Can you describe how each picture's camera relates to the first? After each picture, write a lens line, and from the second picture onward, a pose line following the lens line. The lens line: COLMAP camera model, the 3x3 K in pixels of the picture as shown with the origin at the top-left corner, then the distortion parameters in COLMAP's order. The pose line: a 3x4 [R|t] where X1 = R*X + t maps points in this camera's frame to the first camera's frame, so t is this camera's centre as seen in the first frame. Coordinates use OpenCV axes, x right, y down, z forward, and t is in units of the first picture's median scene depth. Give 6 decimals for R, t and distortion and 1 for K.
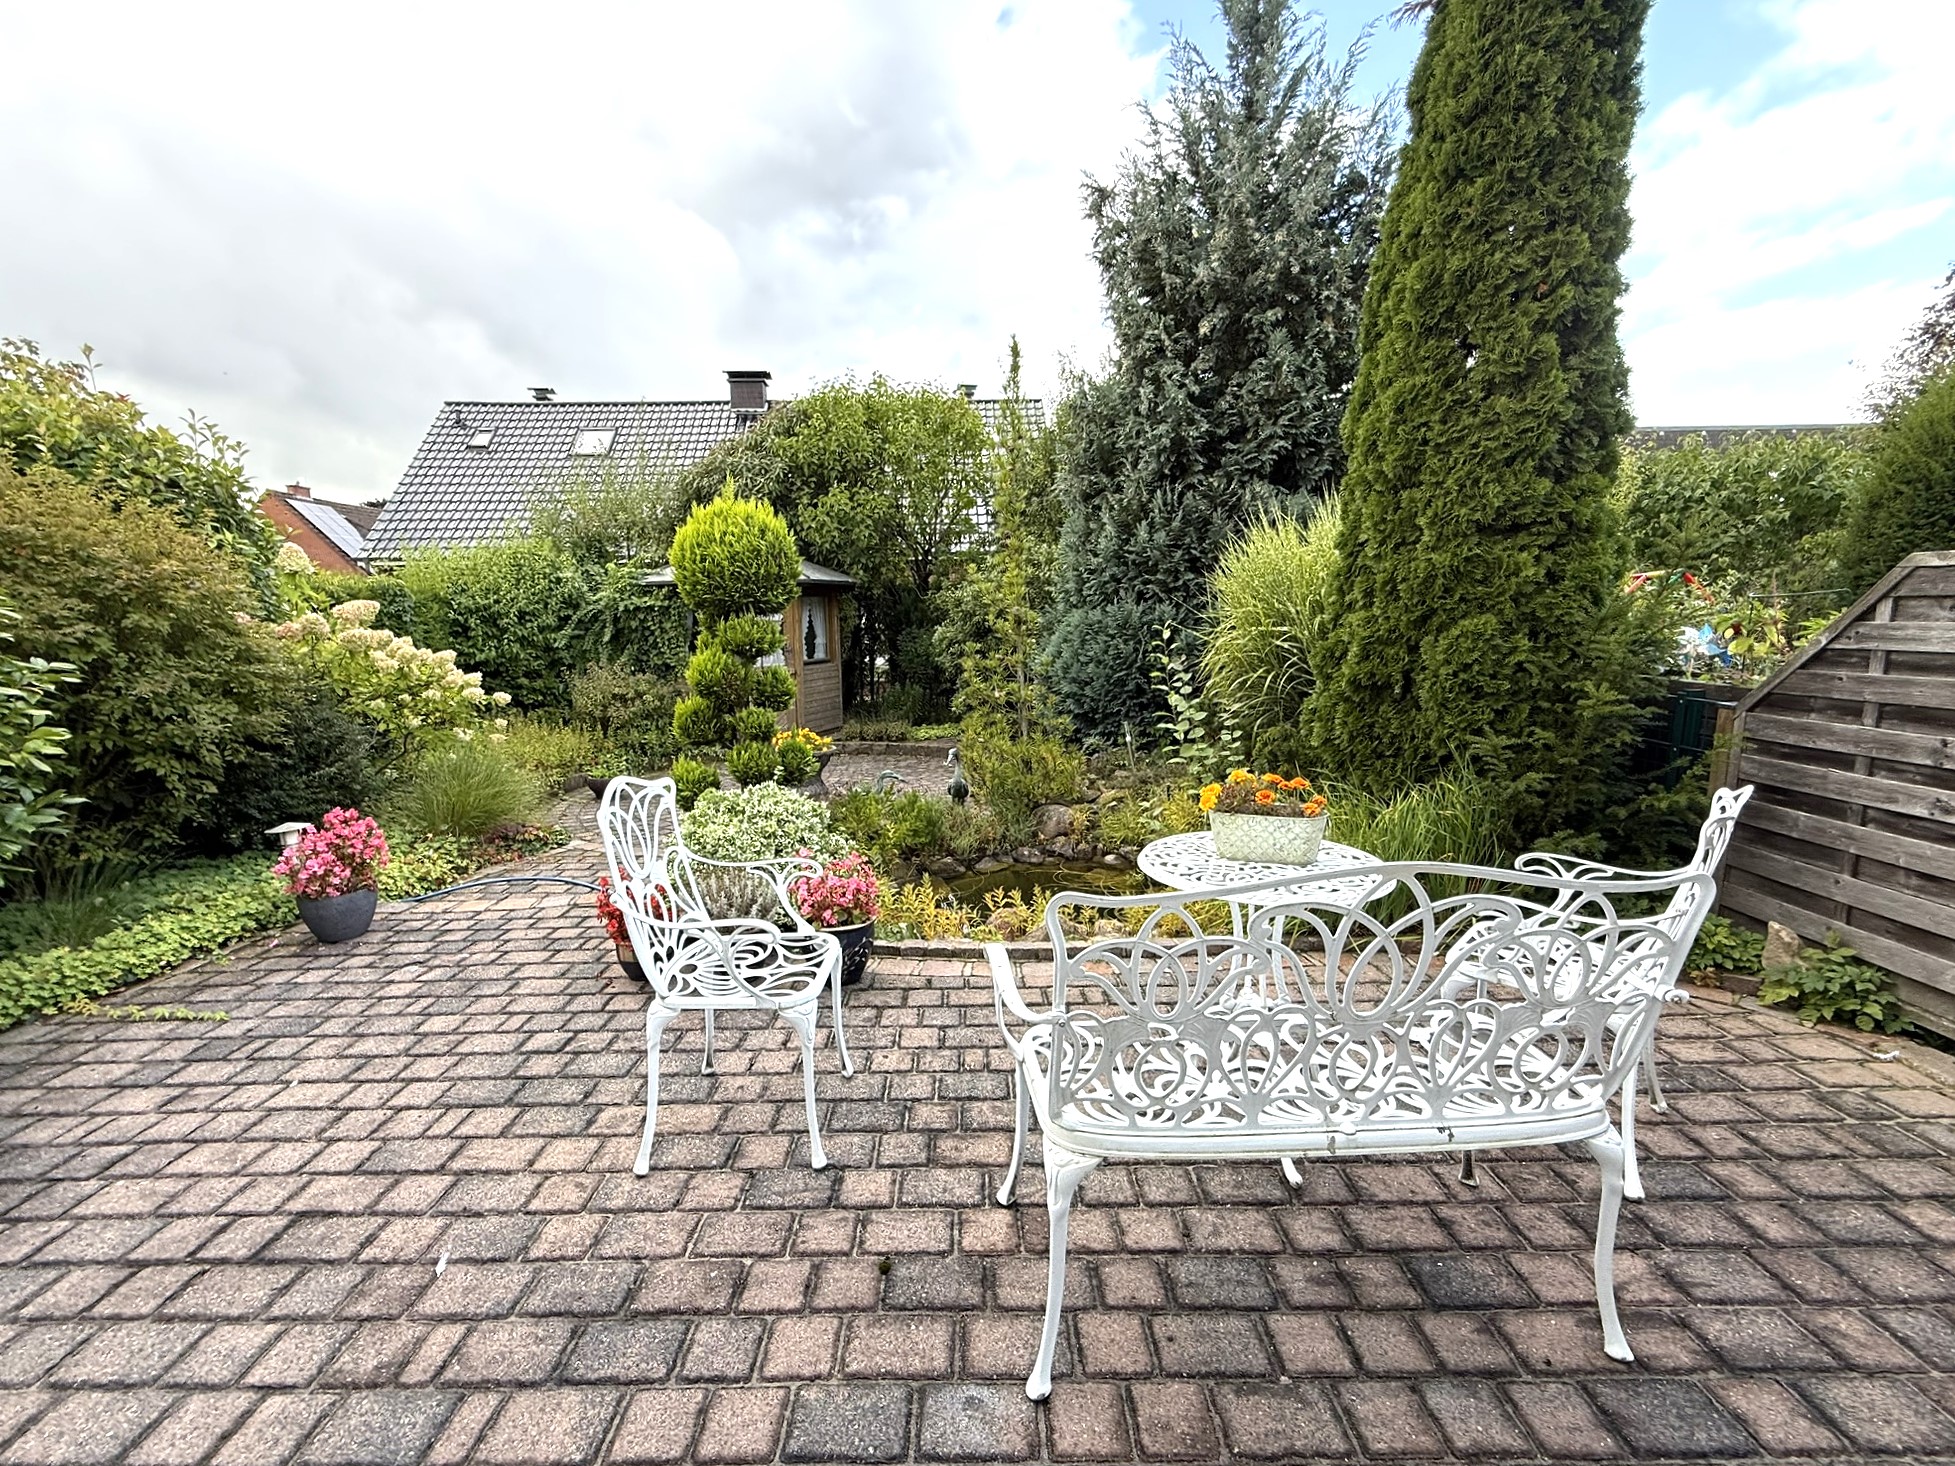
lens RADIAL K [[815.5, 0, 968.1], [0, 815.5, 736.4], [0, 0, 1]] dist [0.000918, -0.000072]
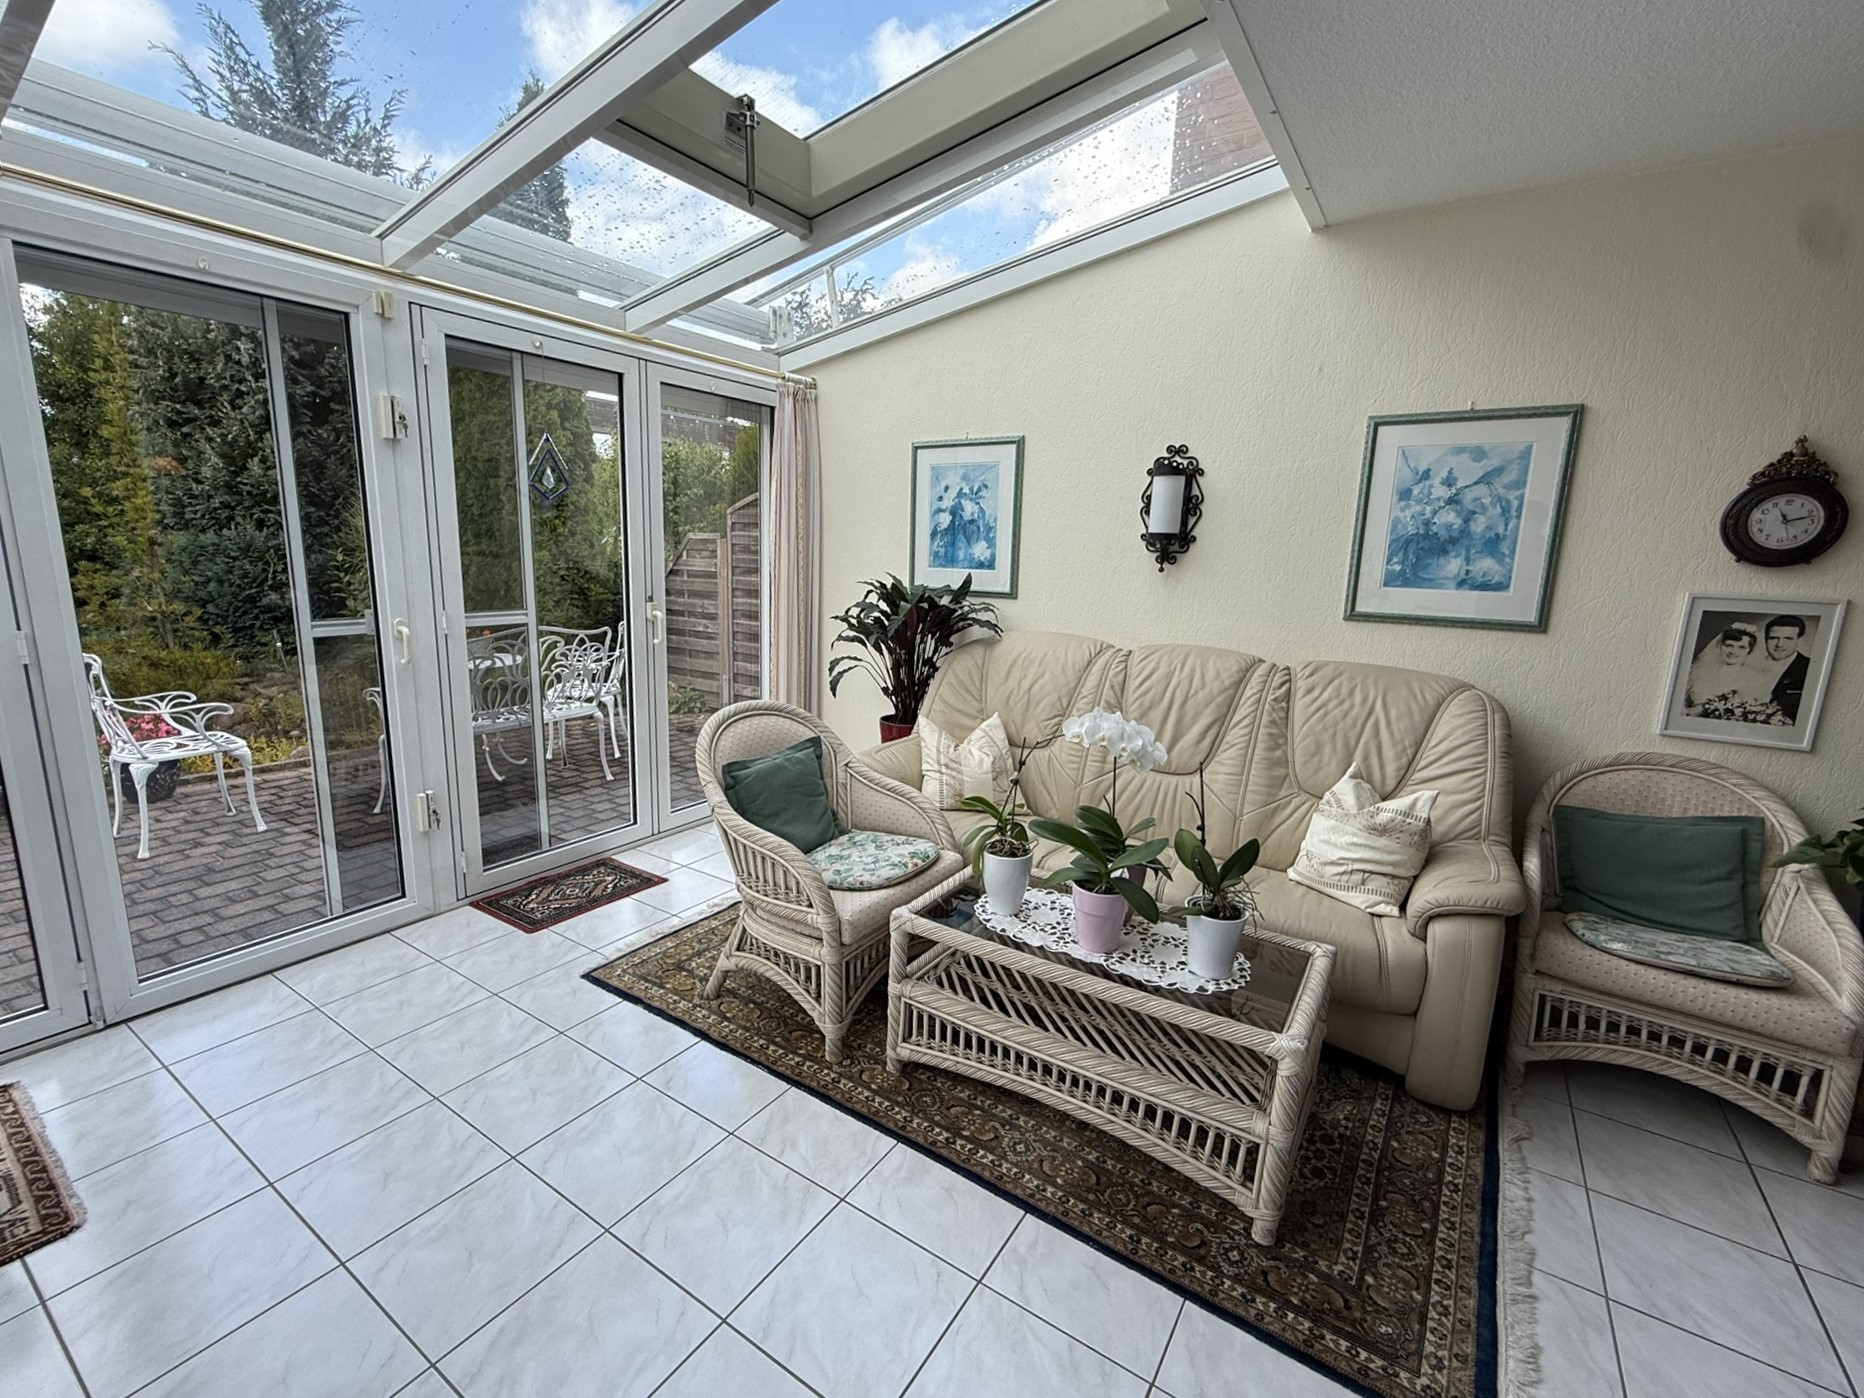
lens RADIAL K [[817.7, 0, 928.0], [0, 817.7, 704.4], [0, 0, 1]] dist [-0.001791, 0.000310]
pose [[0.545128, -0.130948, 0.828063, -0.520116], [0.088715, 0.991190, 0.098341, 0.101871], [-0.833646, 0.019853, 0.551942, -0.821891]]
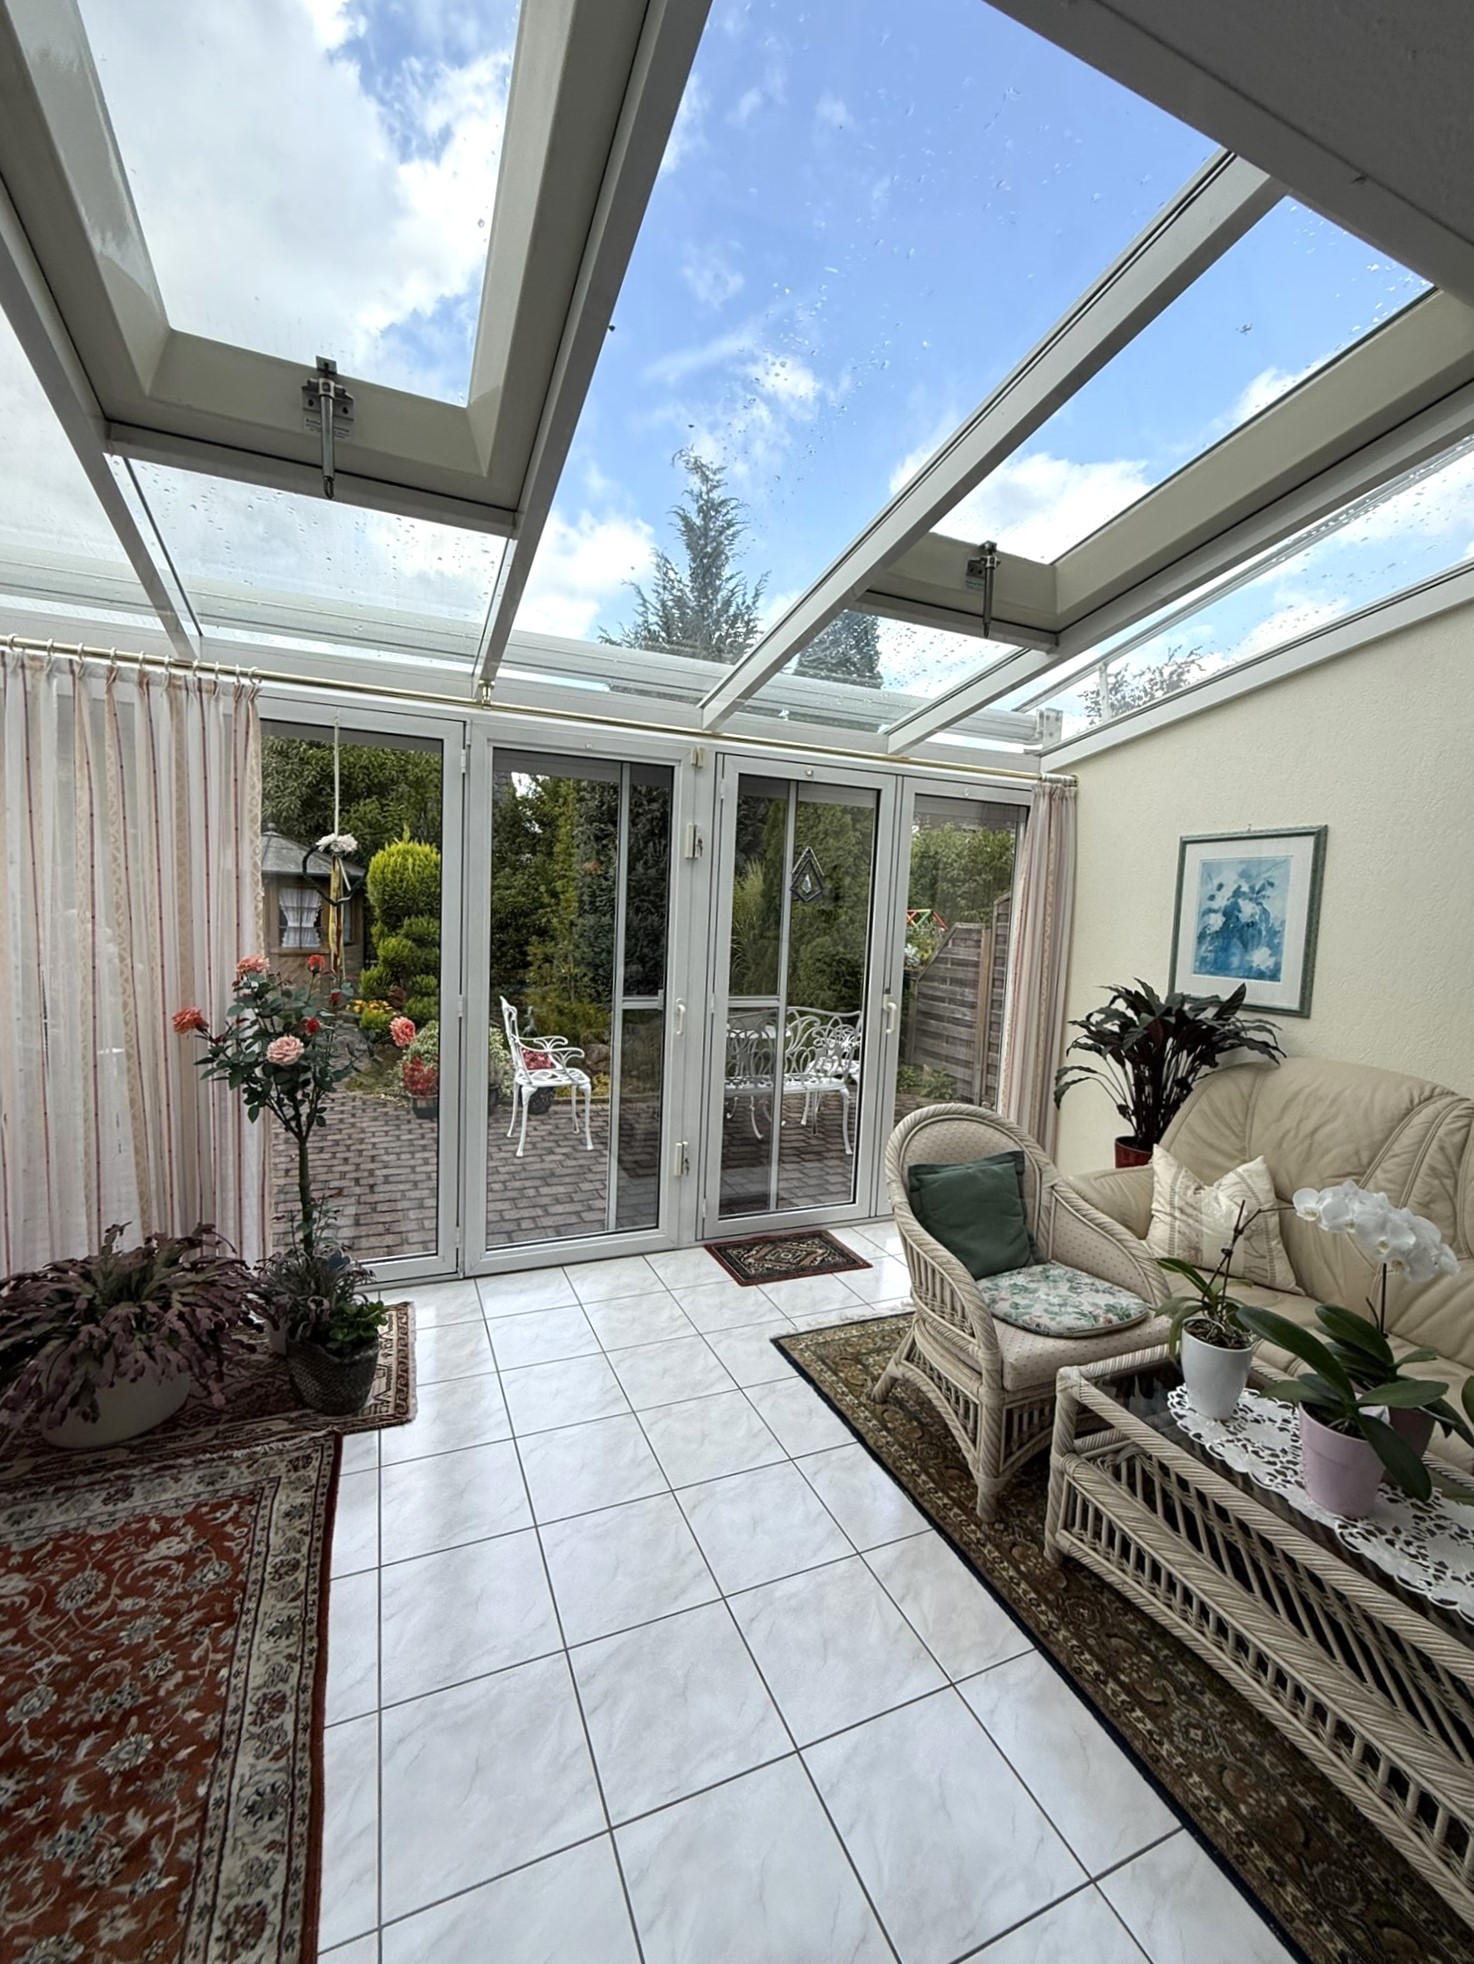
lens RADIAL K [[819.2, 0, 731.3], [0, 819.2, 974.2], [0, 0, 1]] dist [0.000918, -0.000072]
pose [[0.914872, 0.018713, 0.403309, -0.473710], [0.006716, 0.998082, -0.061544, 0.083580], [-0.403687, 0.059014, 0.912992, -0.882983]]
